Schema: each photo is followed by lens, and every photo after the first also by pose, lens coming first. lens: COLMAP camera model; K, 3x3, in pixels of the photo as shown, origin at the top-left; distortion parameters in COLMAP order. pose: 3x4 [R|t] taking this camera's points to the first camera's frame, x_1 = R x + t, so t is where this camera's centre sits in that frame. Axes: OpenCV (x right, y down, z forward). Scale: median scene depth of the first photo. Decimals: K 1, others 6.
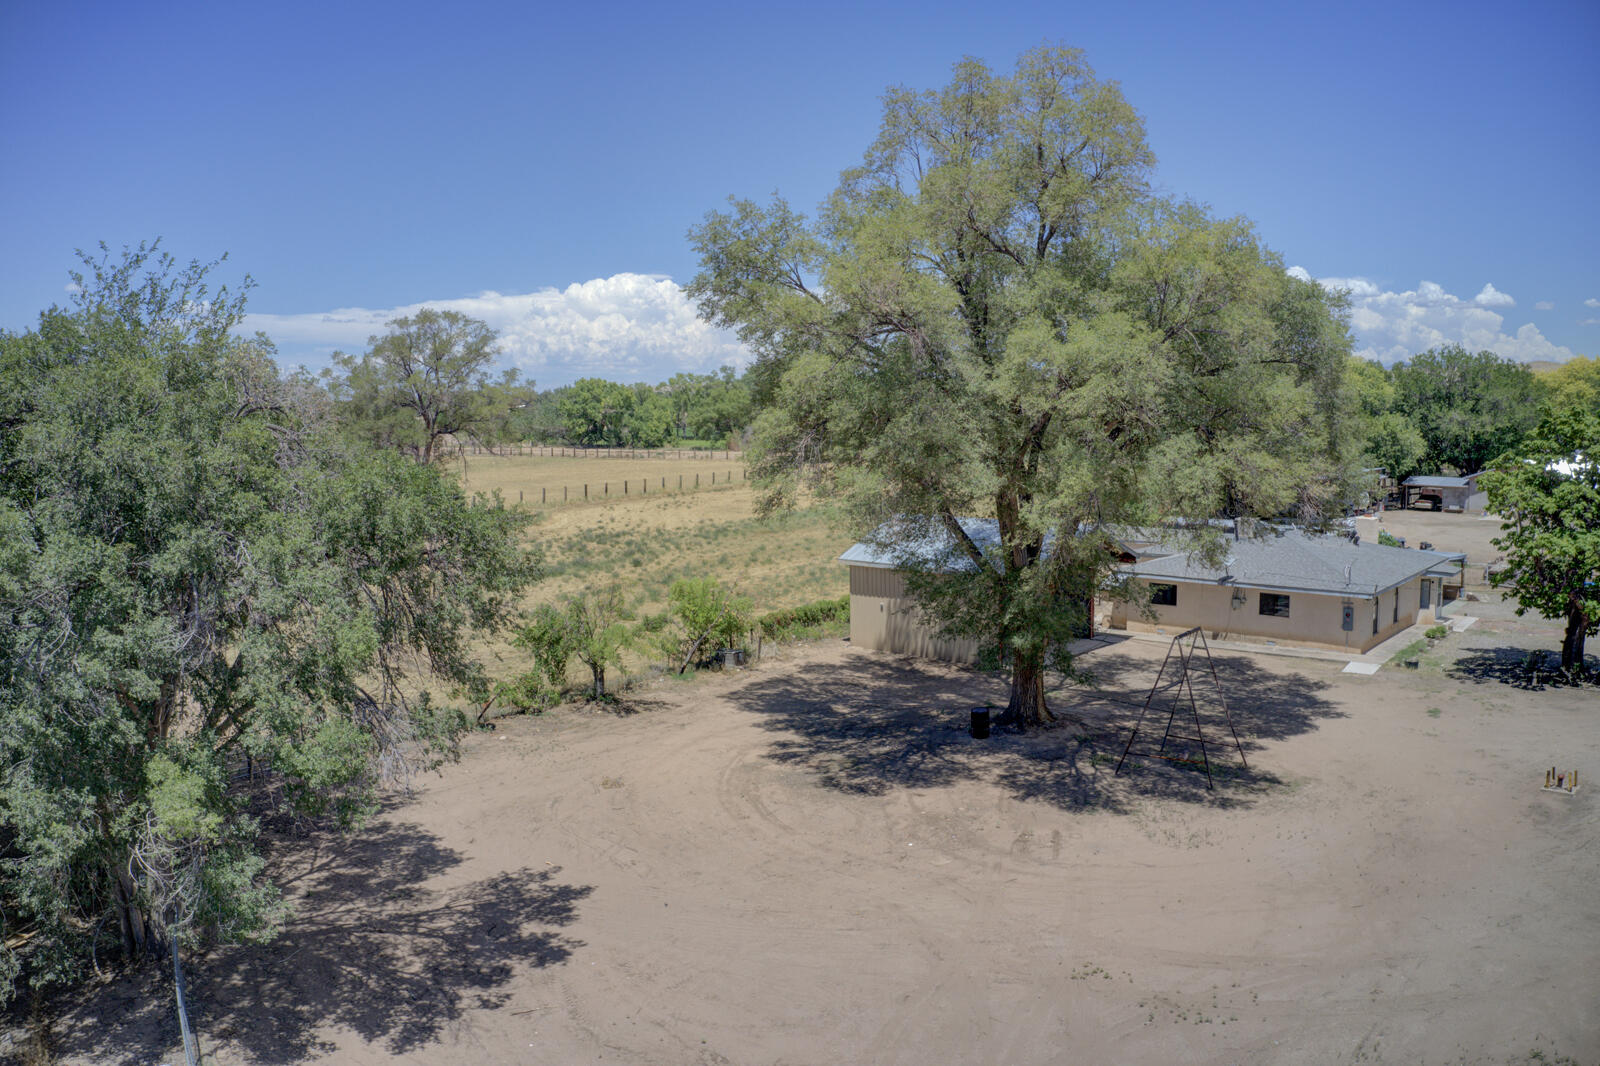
lens RADIAL K [[1267.5, 0, 793.2], [0, 1267.5, 514.7], [0, 0, 1]] dist [-0.197591, 0.022334]
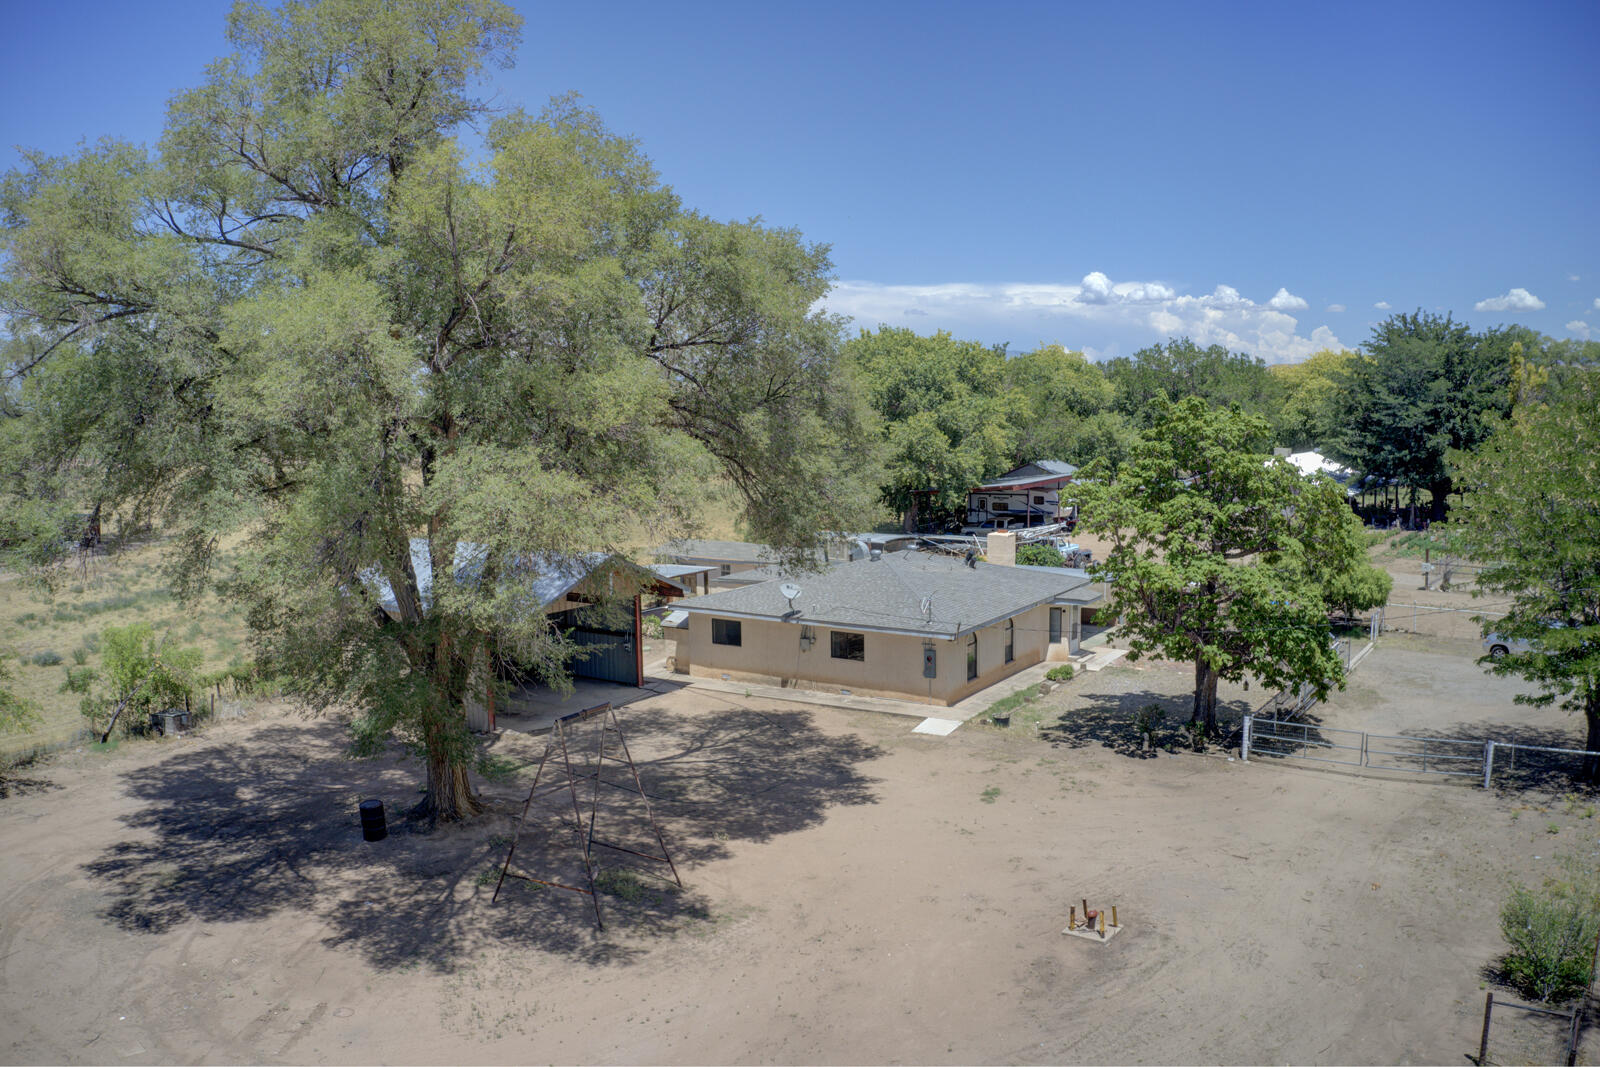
lens RADIAL K [[1267.5, 0, 793.2], [0, 1267.5, 515.2], [0, 0, 1]] dist [-0.197591, 0.022334]
pose [[0.988552, -0.014232, 0.150205, 0.228450], [0.014650, 0.999891, -0.001677, -0.013177], [-0.150165, 0.003858, 0.988653, 0.167231]]
